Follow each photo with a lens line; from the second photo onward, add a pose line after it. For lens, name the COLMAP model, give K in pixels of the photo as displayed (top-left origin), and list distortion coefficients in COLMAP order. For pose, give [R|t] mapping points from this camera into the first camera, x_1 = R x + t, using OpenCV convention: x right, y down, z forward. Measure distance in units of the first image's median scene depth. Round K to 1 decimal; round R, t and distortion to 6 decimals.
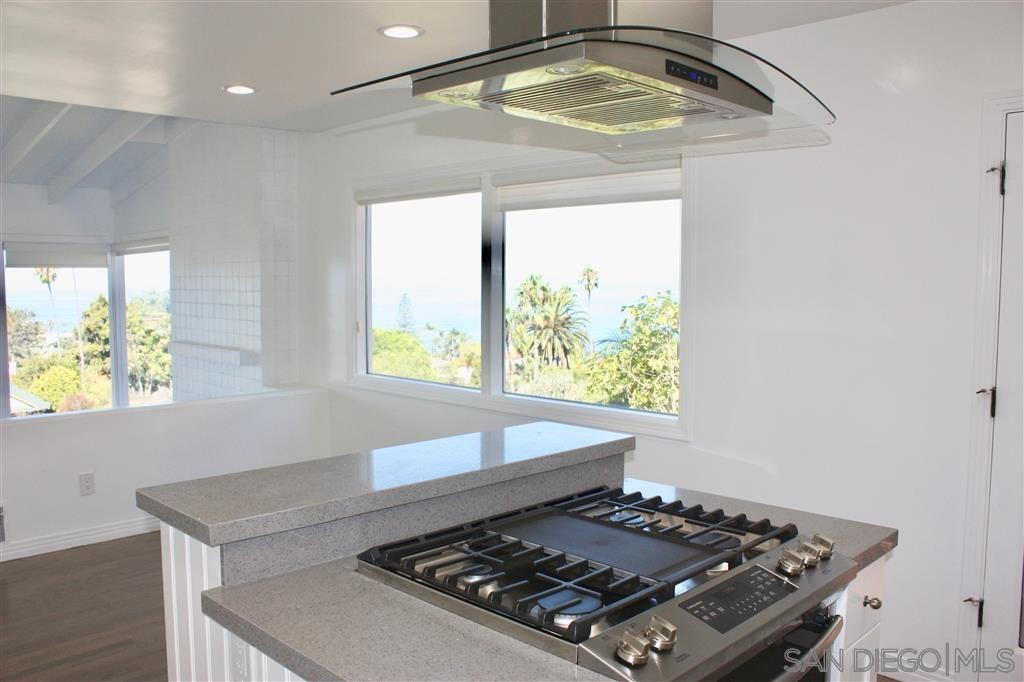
lens RADIAL K [[852.1, 0, 512.0], [0, 852.1, 341.0], [0, 0, 1]] dist [-0.173857, 0.148700]
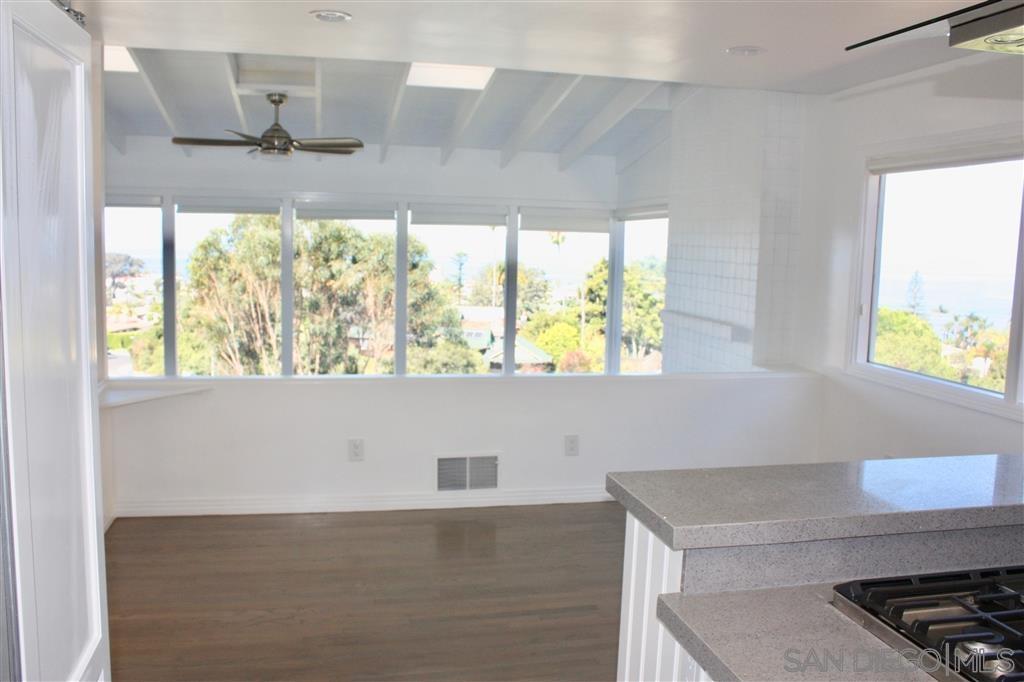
lens RADIAL K [[881.7, 0, 512.0], [0, 881.7, 341.0], [0, 0, 1]] dist [-0.174416, 0.156298]
pose [[0.842950, 0.082091, -0.531692, -0.004484], [-0.064603, 0.996584, 0.051446, -0.005674], [0.534099, -0.009018, 0.845374, 0.020657]]
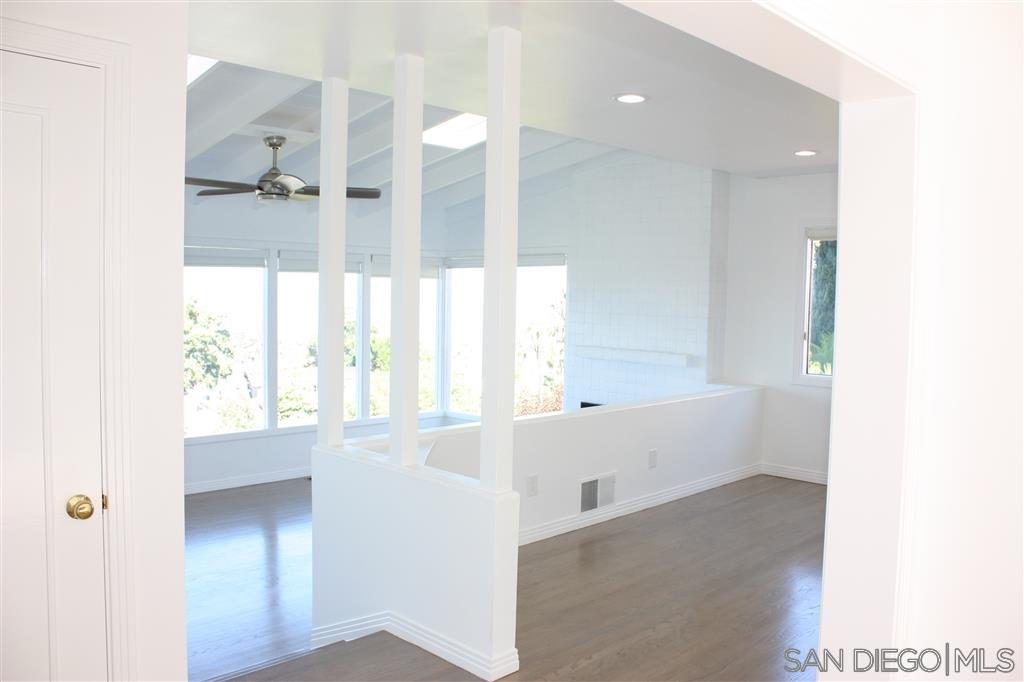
lens RADIAL K [[852.1, 0, 512.0], [0, 852.1, 341.0], [0, 0, 1]] dist [-0.173857, 0.148700]
pose [[0.999850, 0.017081, 0.002770, -0.534718], [-0.017040, 0.999756, -0.014022, 0.012716], [-0.003009, 0.013973, 0.999898, -0.203396]]
